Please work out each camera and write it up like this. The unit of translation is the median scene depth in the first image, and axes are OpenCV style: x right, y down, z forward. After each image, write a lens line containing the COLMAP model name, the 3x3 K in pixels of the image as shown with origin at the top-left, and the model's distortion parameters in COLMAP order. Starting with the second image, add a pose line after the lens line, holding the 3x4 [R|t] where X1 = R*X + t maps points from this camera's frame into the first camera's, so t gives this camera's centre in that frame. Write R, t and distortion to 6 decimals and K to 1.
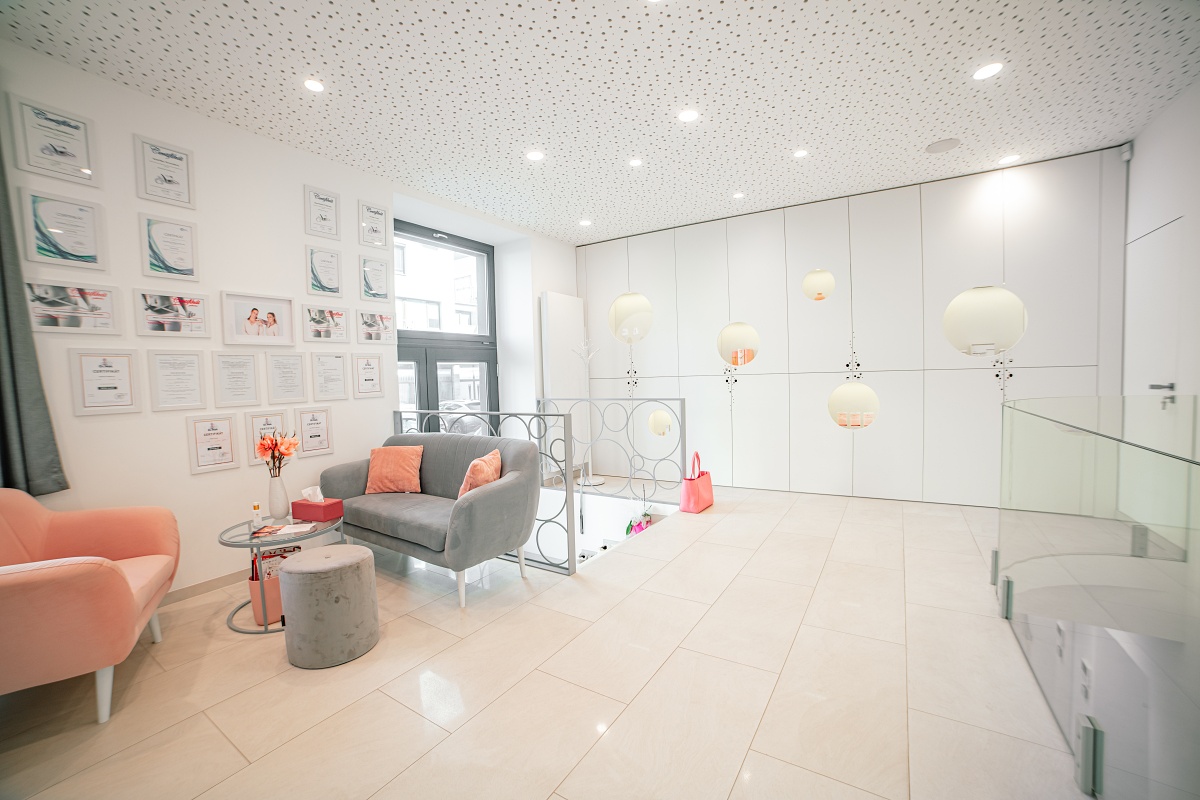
lens RADIAL K [[471.2, 0, 598.8], [0, 471.2, 398.5], [0, 0, 1]] dist [0.001794, 0.001855]
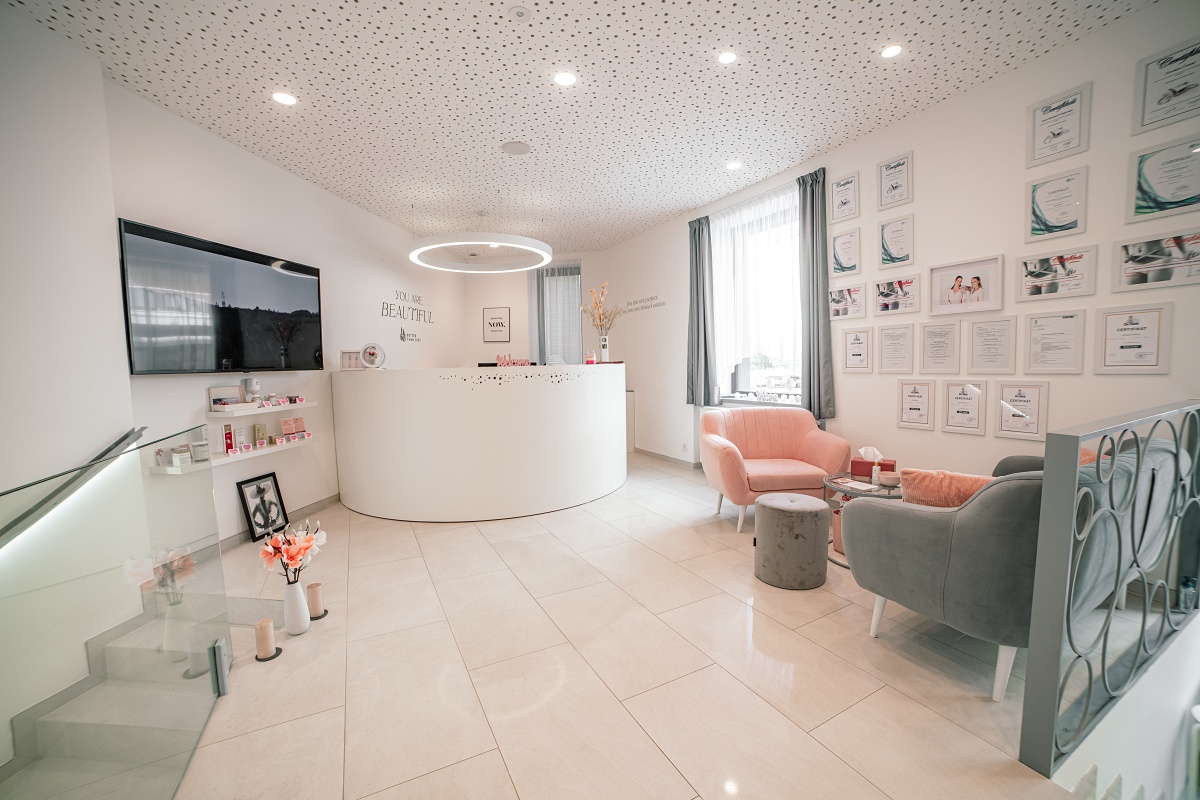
lens RADIAL K [[471.2, 0, 601.1], [0, 471.2, 398.5], [0, 0, 1]] dist [0.001794, 0.001855]
pose [[-0.457615, 0.114301, -0.881773, 0.485948], [-0.006365, 0.991256, 0.131797, -0.058125], [0.889128, 0.065925, -0.452886, 0.746105]]
